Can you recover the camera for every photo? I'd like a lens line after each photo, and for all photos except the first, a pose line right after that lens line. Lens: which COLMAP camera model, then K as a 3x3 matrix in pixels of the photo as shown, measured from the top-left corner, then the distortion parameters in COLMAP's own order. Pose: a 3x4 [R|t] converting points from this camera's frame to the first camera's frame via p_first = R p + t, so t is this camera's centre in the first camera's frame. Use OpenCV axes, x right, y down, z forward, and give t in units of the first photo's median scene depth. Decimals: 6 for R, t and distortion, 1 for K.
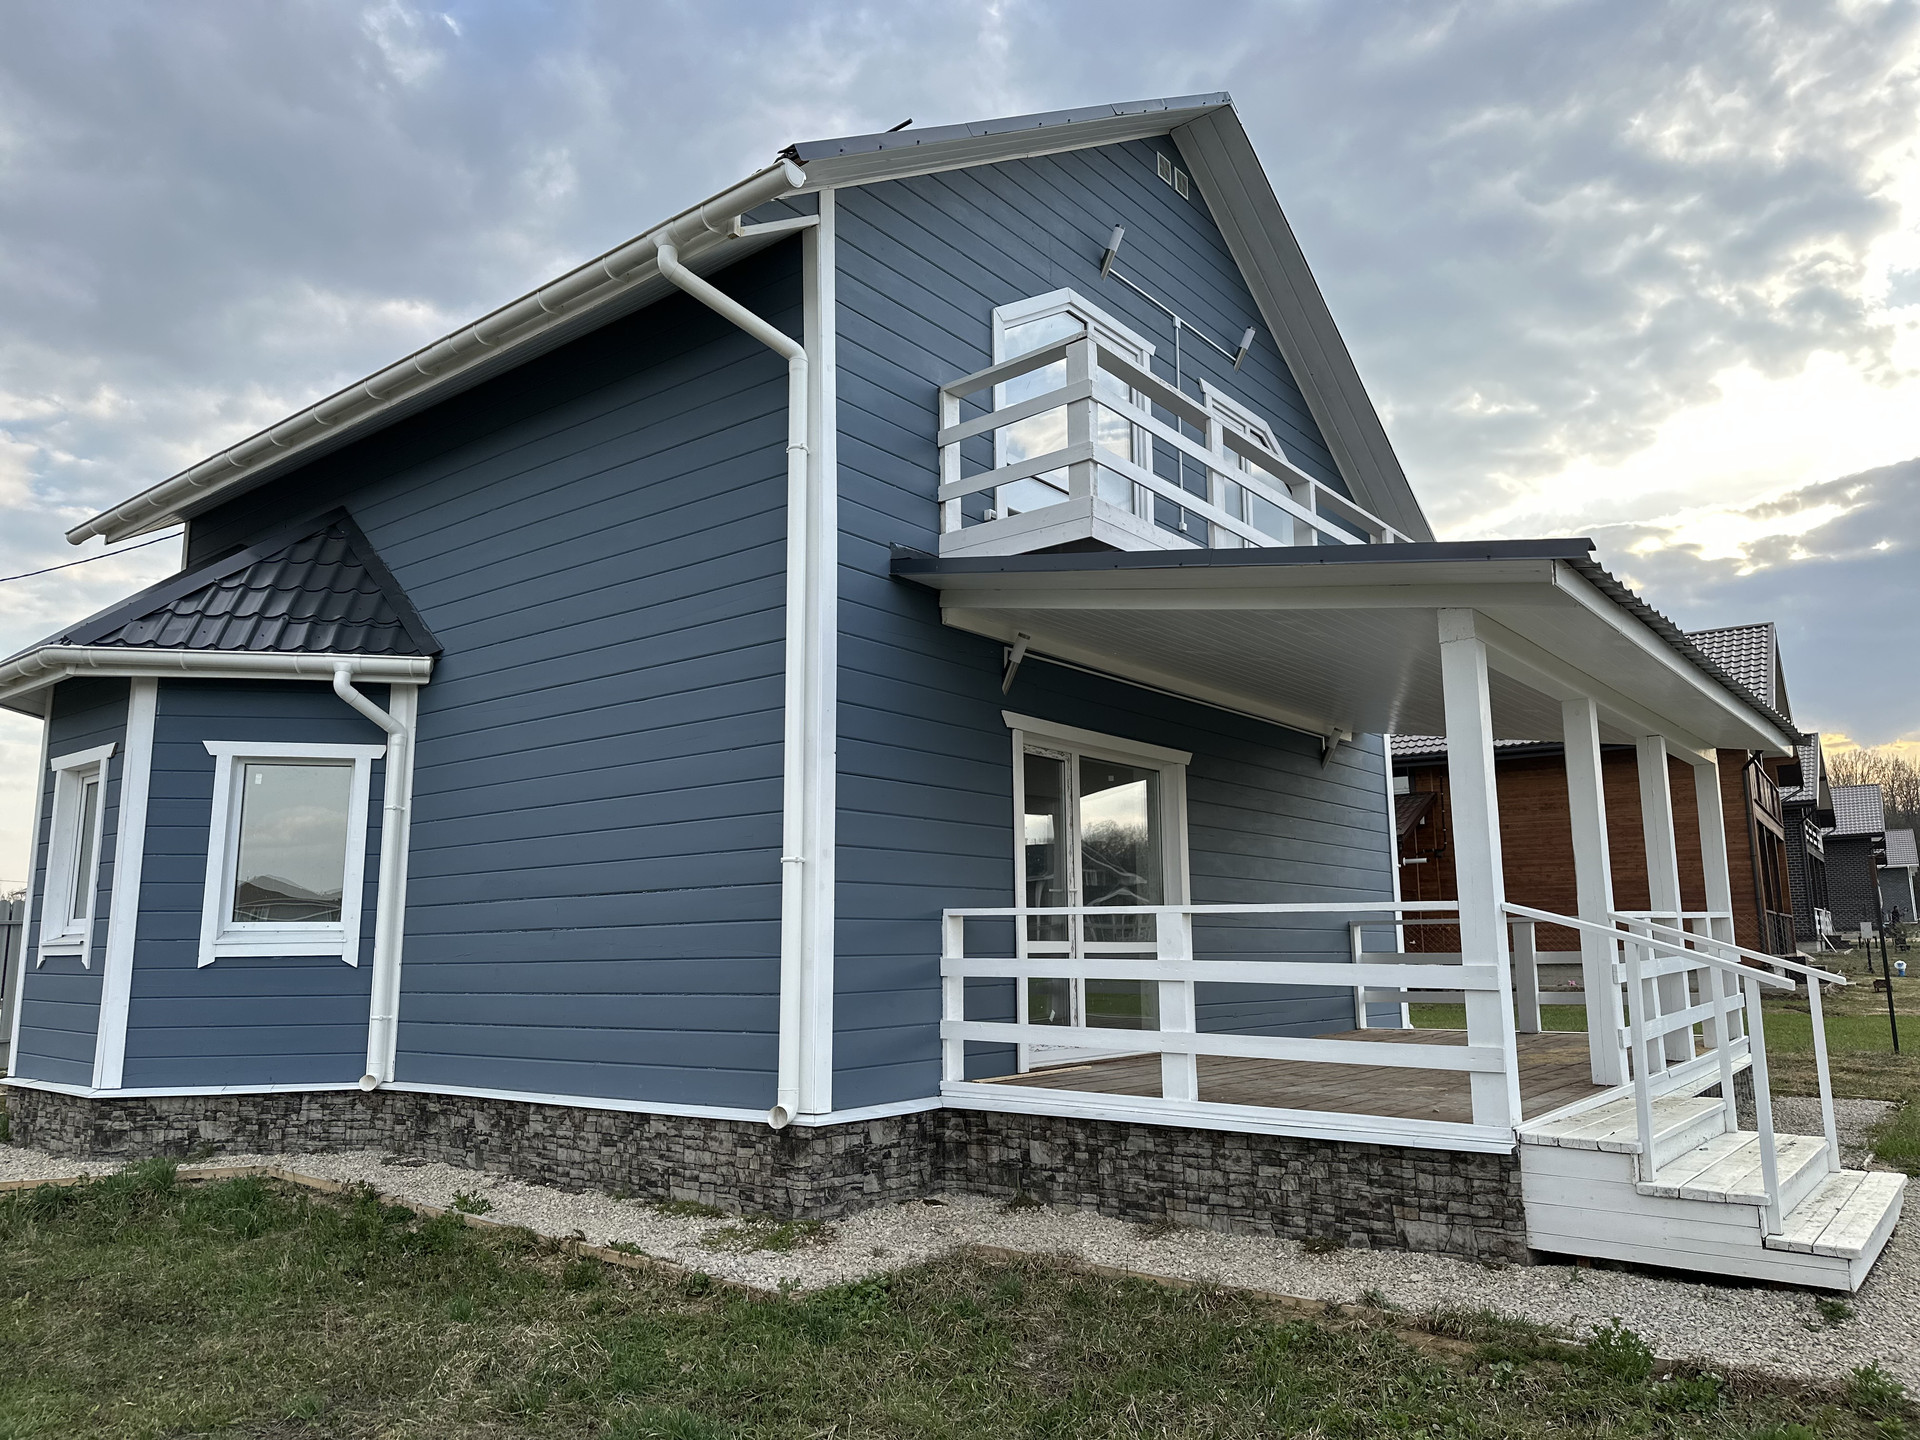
lens RADIAL K [[1334.0, 0, 961.1], [0, 1334.0, 721.0], [0, 0, 1]] dist [0.113644, -0.138799]
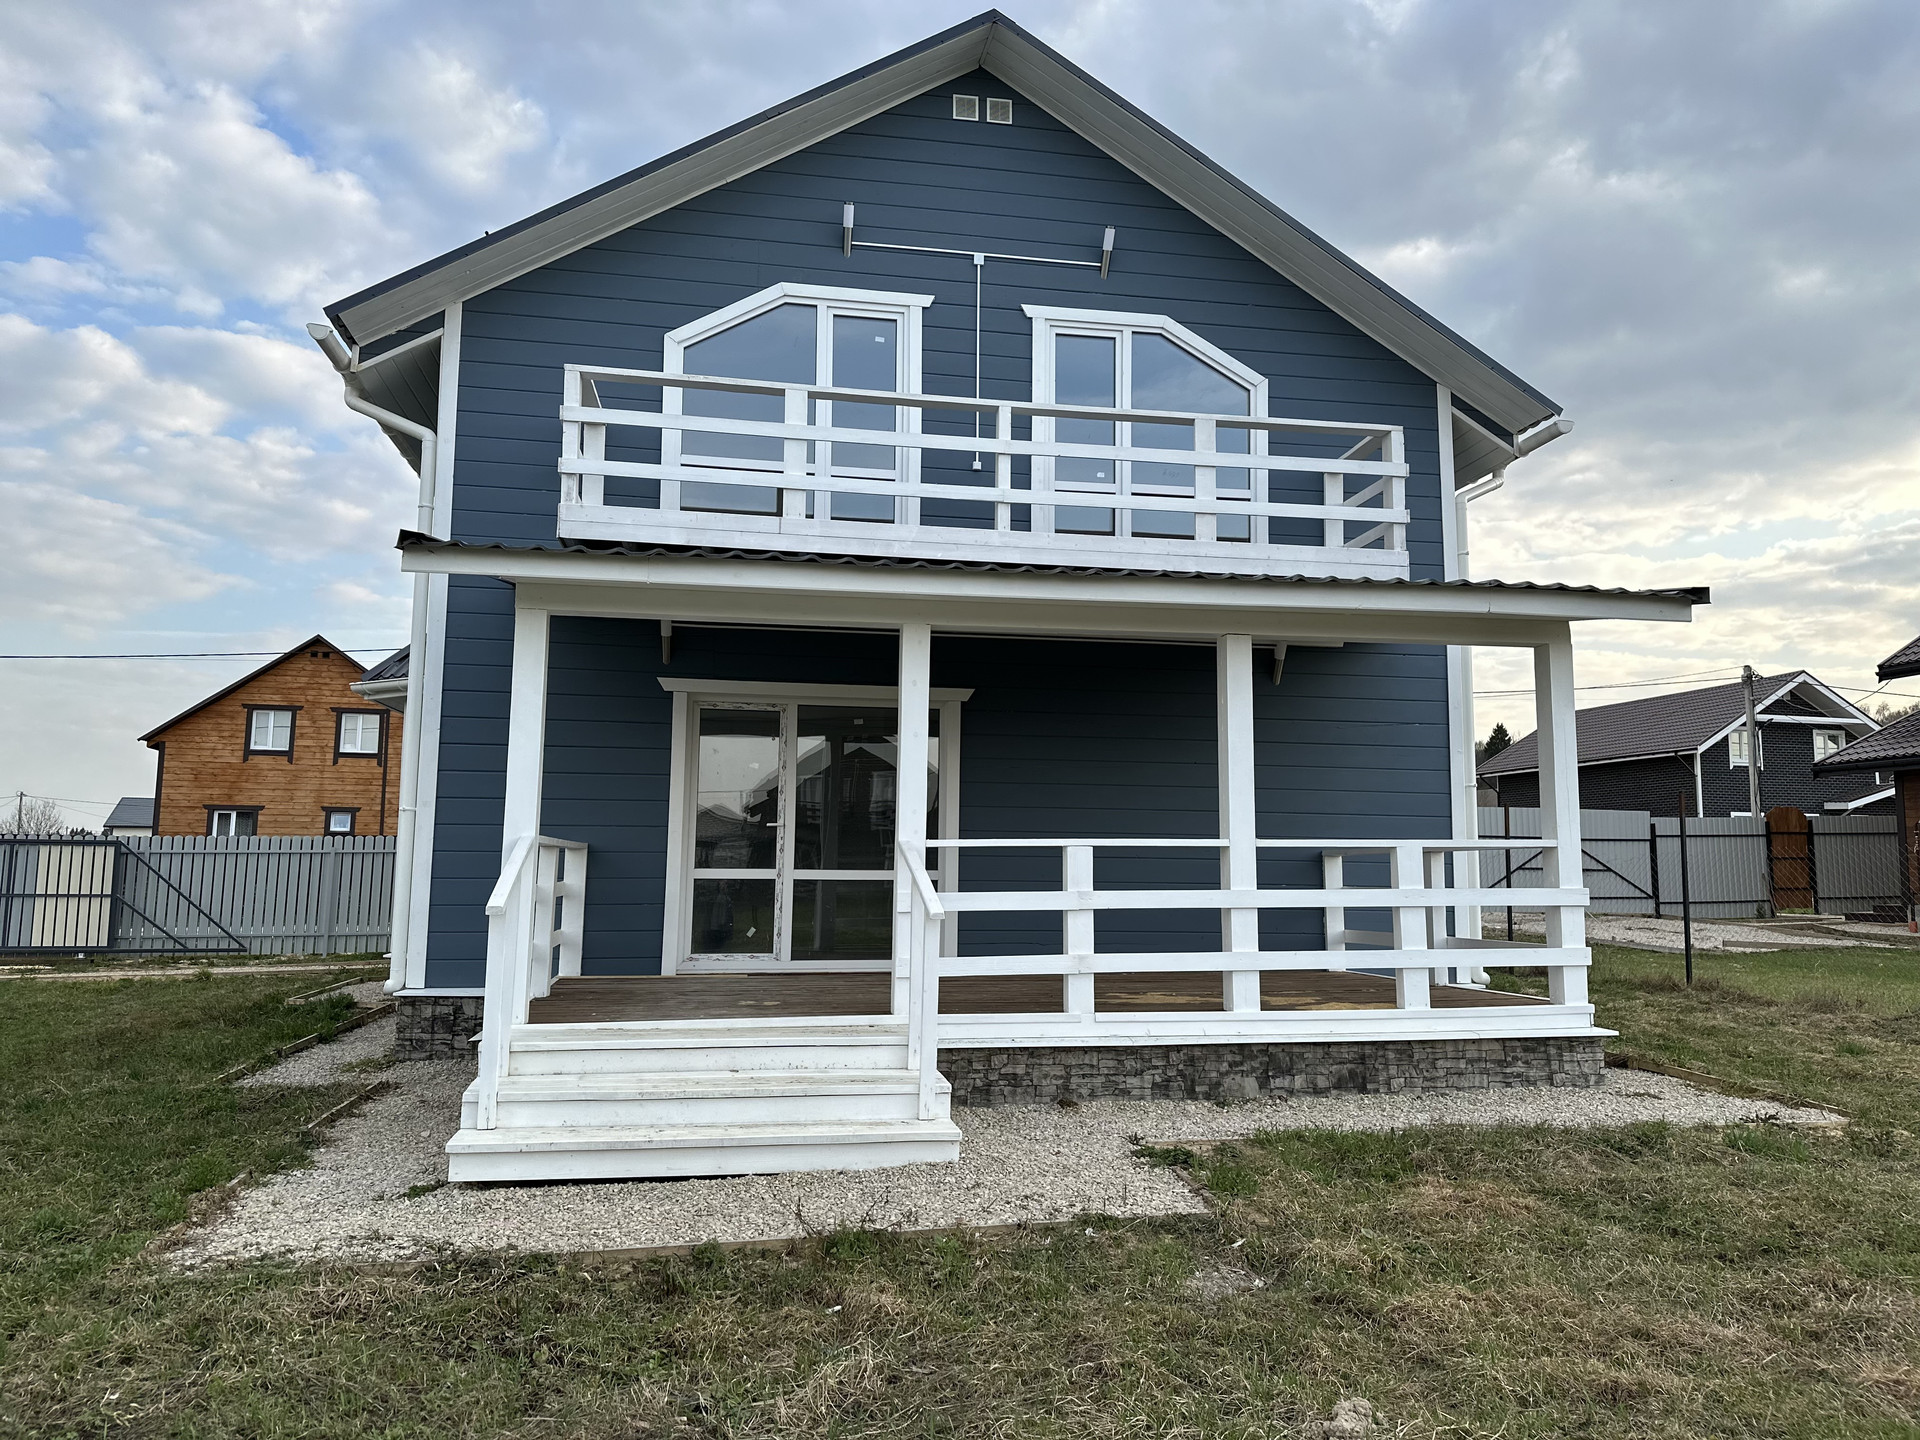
lens RADIAL K [[1333.1, 0, 965.1], [0, 1333.1, 723.6], [0, 0, 1]] dist [0.112768, -0.145317]
pose [[0.743550, -0.062214, -0.665779, 1.133002], [0.098032, 0.995046, 0.016500, 0.044369], [0.661455, -0.077536, 0.745966, 0.306601]]
